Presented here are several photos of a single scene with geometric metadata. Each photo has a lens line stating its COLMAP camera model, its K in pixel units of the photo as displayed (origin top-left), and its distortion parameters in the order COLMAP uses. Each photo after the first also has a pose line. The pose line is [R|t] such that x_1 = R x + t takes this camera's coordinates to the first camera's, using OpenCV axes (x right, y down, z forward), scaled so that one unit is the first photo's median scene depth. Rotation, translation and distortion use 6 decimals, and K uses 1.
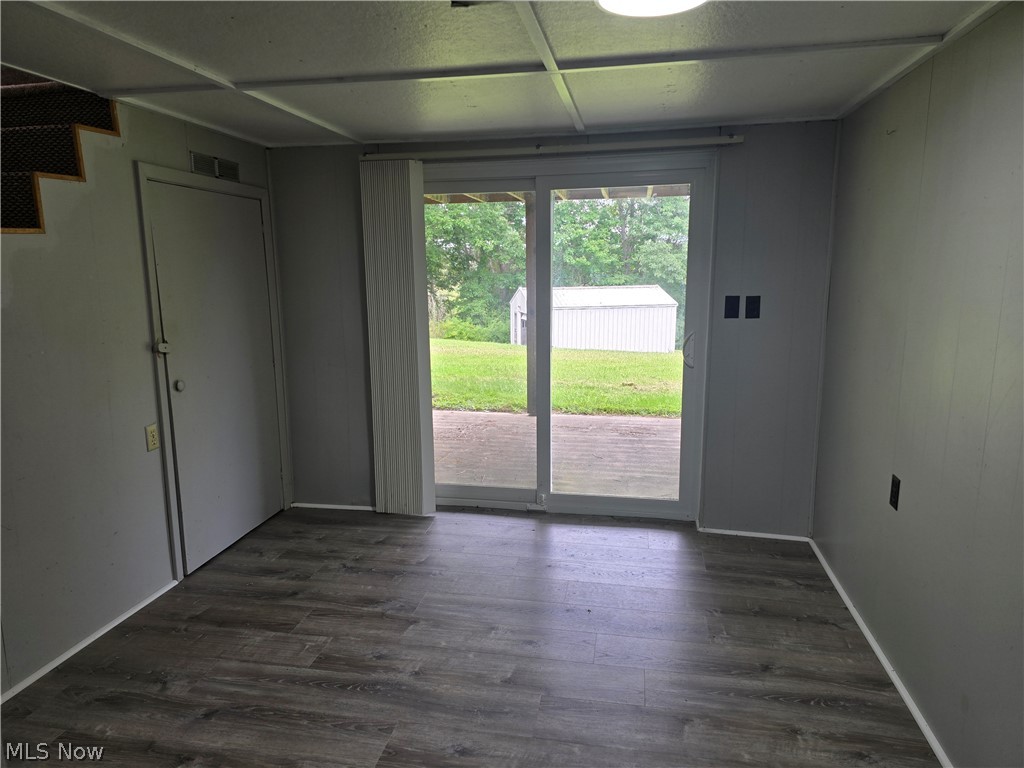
lens RADIAL K [[686.9, 0, 505.6], [0, 686.9, 385.1], [0, 0, 1]] dist [0.073095, -0.077009]
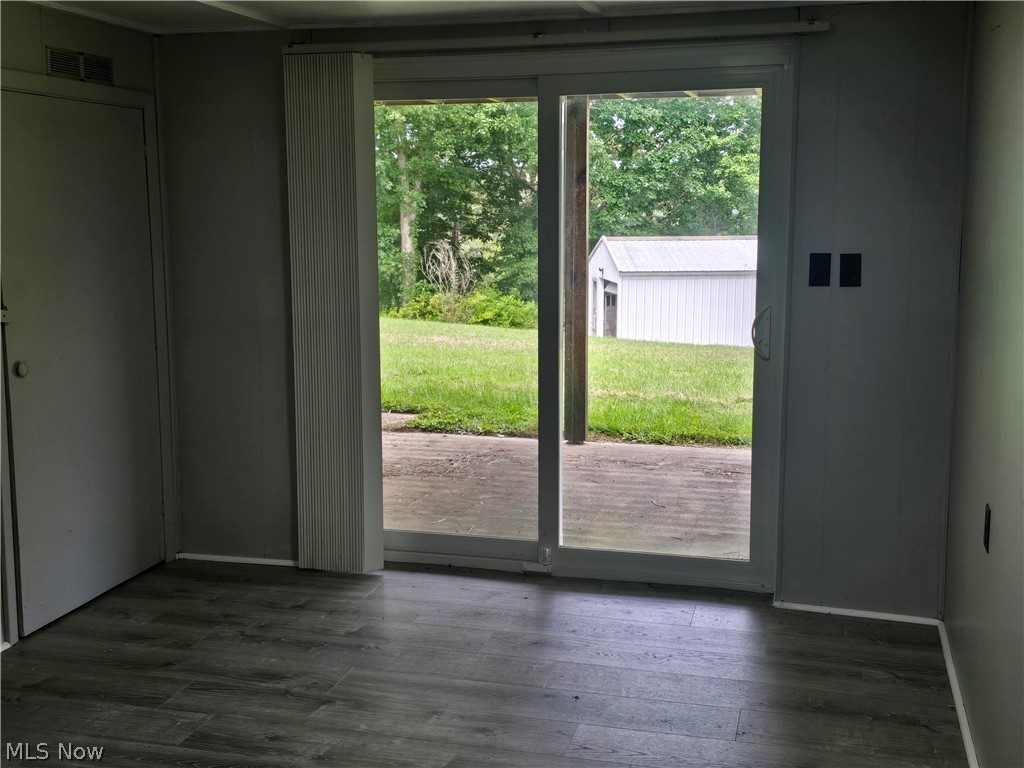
lens RADIAL K [[1244.9, 0, 507.1], [0, 1244.9, 371.3], [0, 0, 1]] dist [0.071723, -0.053942]
pose [[0.997237, 0.016502, -0.072433, 0.110185], [-0.018861, 0.999310, -0.032008, 0.030116], [0.071855, 0.033286, 0.996860, -0.226466]]
